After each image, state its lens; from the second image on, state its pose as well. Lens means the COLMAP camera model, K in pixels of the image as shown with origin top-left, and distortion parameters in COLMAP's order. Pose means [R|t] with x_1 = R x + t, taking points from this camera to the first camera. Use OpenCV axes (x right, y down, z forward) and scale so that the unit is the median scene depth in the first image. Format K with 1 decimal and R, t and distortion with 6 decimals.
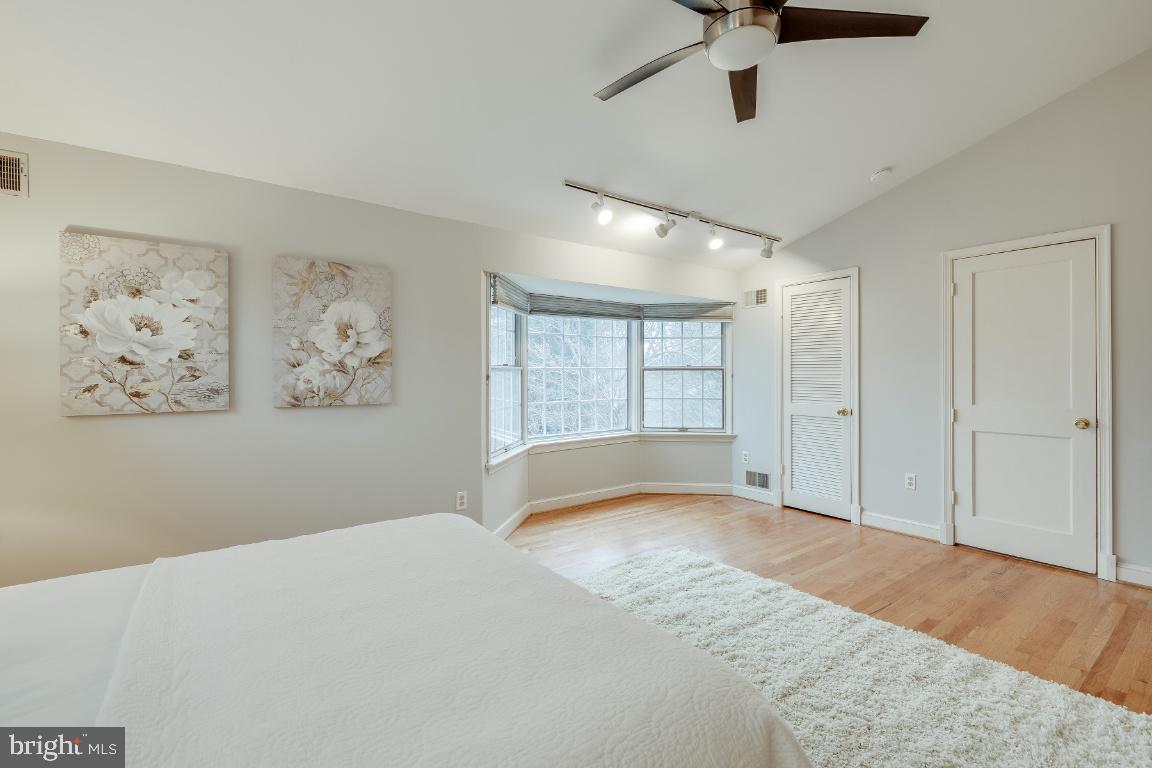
lens RADIAL K [[504.7, 0, 575.9], [0, 504.7, 374.5], [0, 0, 1]] dist [0.000676, 0.000075]
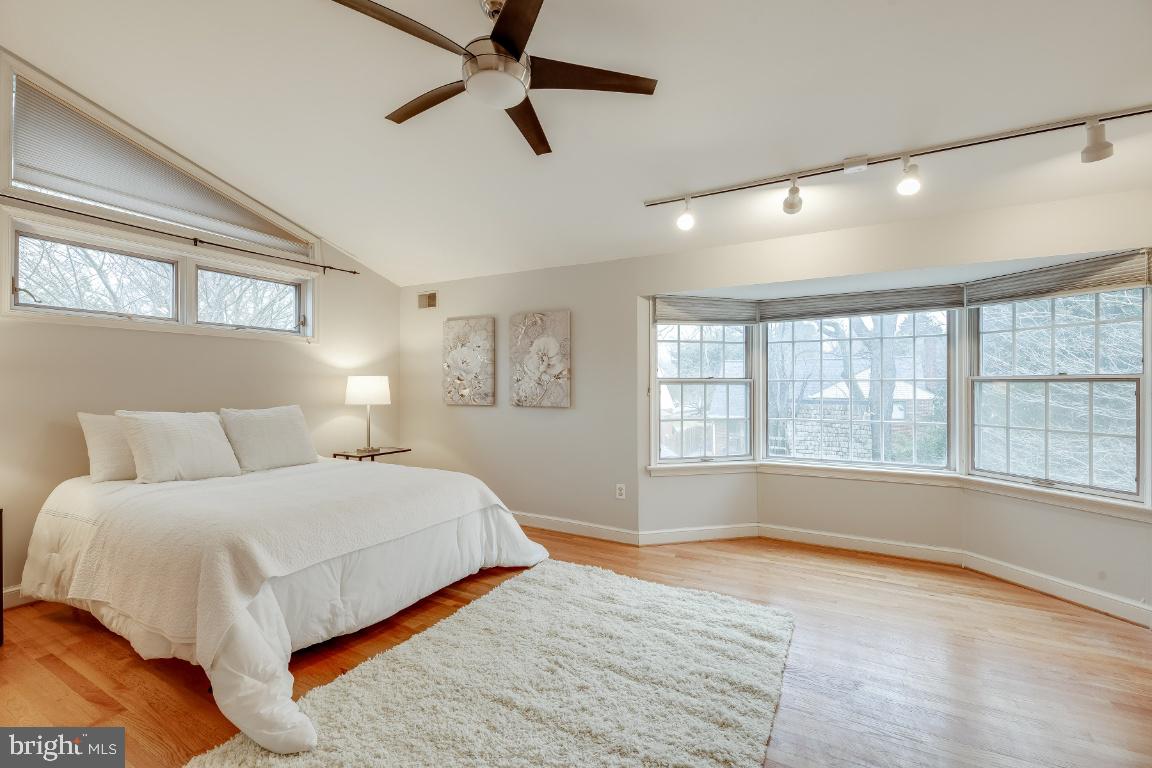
lens RADIAL K [[493.6, 0, 579.4], [0, 493.6, 389.4], [0, 0, 1]] dist [-0.000272, -0.000646]
pose [[0.416621, 0.012403, -0.908996, 0.888250], [-0.003668, 0.999922, 0.011963, -0.008518], [0.909073, -0.001649, 0.416633, 0.467069]]
